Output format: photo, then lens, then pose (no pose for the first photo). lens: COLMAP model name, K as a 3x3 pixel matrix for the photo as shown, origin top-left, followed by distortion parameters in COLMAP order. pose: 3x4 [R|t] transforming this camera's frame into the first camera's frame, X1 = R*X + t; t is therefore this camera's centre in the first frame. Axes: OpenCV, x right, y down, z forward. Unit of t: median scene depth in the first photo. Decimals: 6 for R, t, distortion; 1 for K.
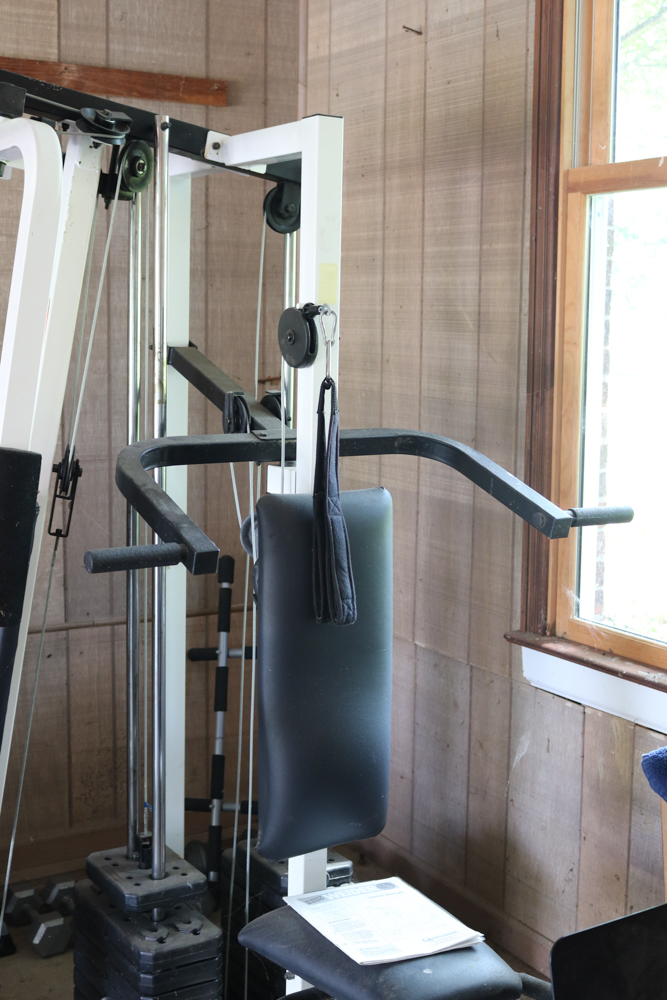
lens RADIAL K [[1336.4, 0, 339.7], [0, 1336.4, 494.7], [0, 0, 1]] dist [-0.060695, 0.000000]
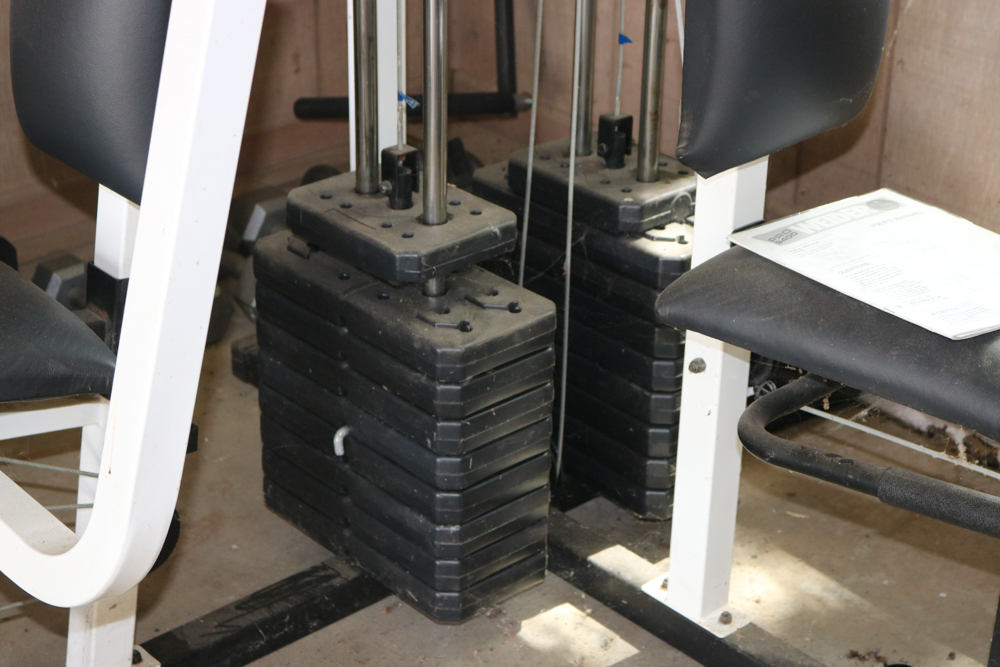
lens RADIAL K [[1883.7, 0, 505.3], [0, 1883.7, 328.3], [0, 0, 1]] dist [-0.015460, 0.000000]
pose [[0.985266, -0.079580, 0.151385, -0.192065], [0.024367, 0.941439, 0.336300, 0.051026], [-0.169283, -0.327657, 0.929508, 0.192884]]
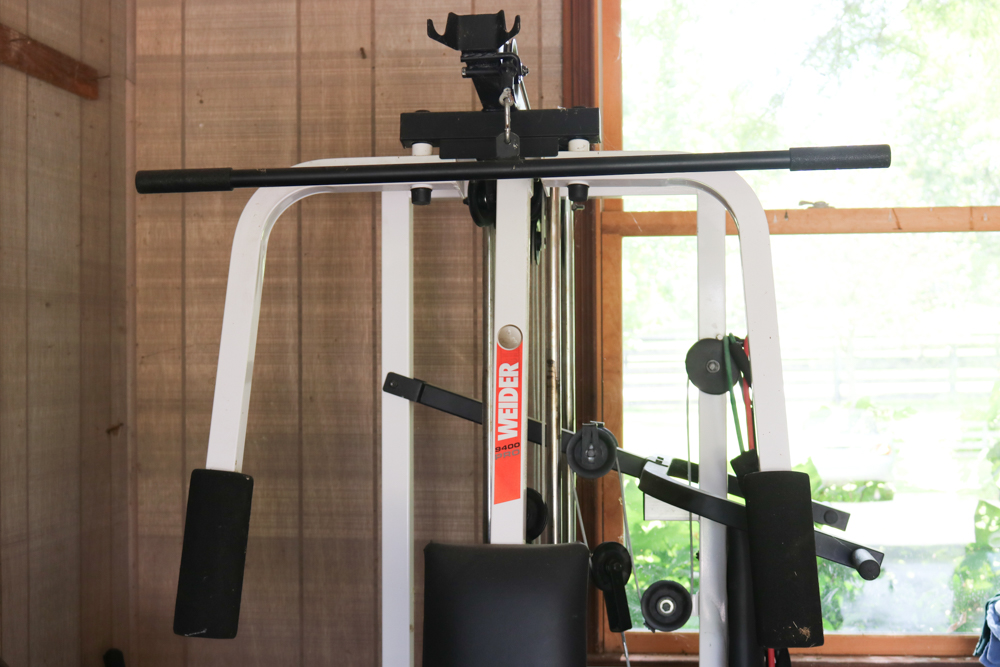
lens RADIAL K [[1644.6, 0, 498.8], [0, 1644.6, 336.7], [0, 0, 1]] dist [-0.051133, 0.000000]
pose [[0.626203, -0.000960, 0.779660, -0.853867], [0.112521, 0.989641, -0.089155, -0.031693], [-0.771498, 0.143558, 0.619824, 0.228901]]
